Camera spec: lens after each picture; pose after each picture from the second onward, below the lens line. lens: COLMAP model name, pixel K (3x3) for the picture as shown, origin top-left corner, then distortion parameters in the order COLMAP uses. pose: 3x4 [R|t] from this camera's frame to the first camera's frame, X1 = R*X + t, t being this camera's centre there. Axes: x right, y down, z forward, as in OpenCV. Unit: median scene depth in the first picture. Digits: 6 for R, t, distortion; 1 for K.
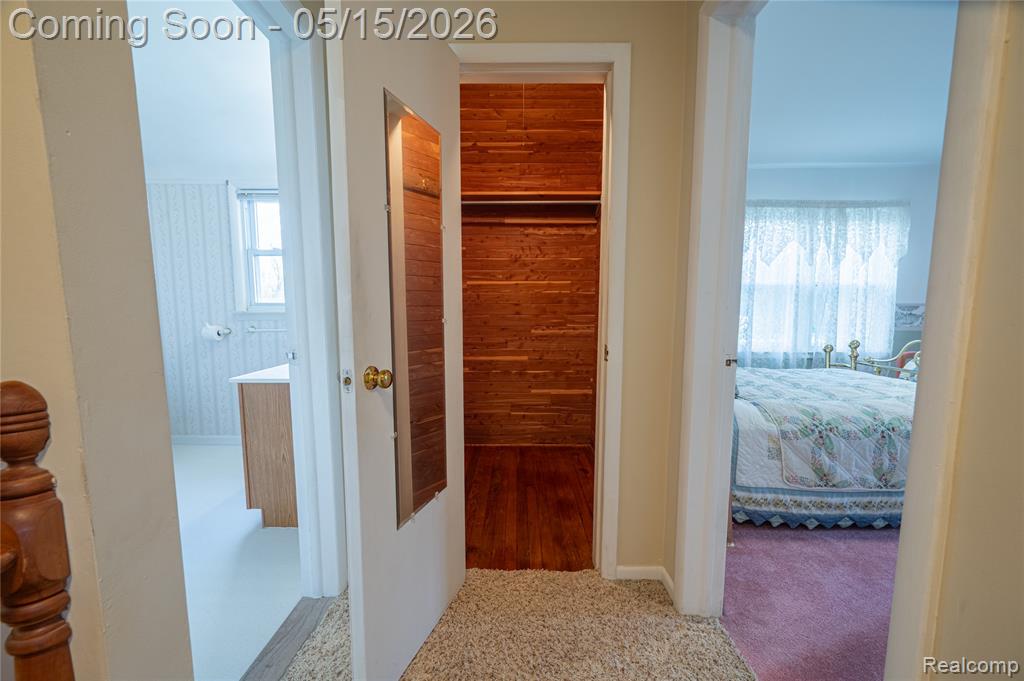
lens RADIAL K [[403.3, 0, 511.9], [0, 403.3, 346.2], [0, 0, 1]] dist [-0.002242, -0.000256]
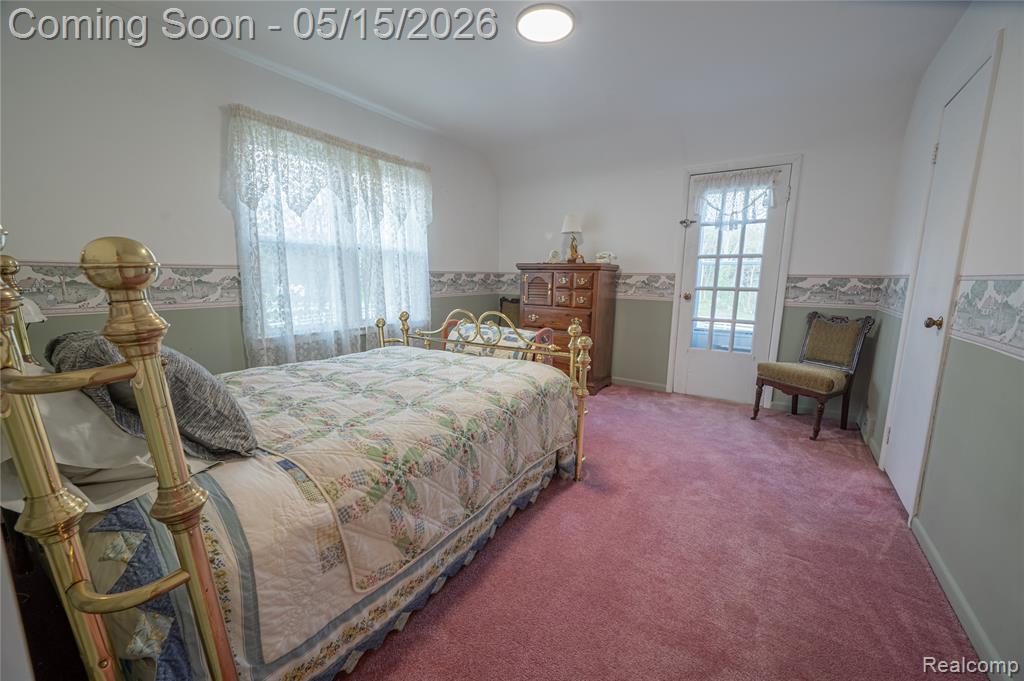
lens RADIAL K [[410.6, 0, 515.5], [0, 410.6, 345.2], [0, 0, 1]] dist [-0.001923, -0.000253]
pose [[0.537677, -0.137584, 0.831850, 0.223837], [0.077297, 0.990485, 0.113860, -0.026171], [-0.839600, 0.003080, 0.543196, 0.306590]]
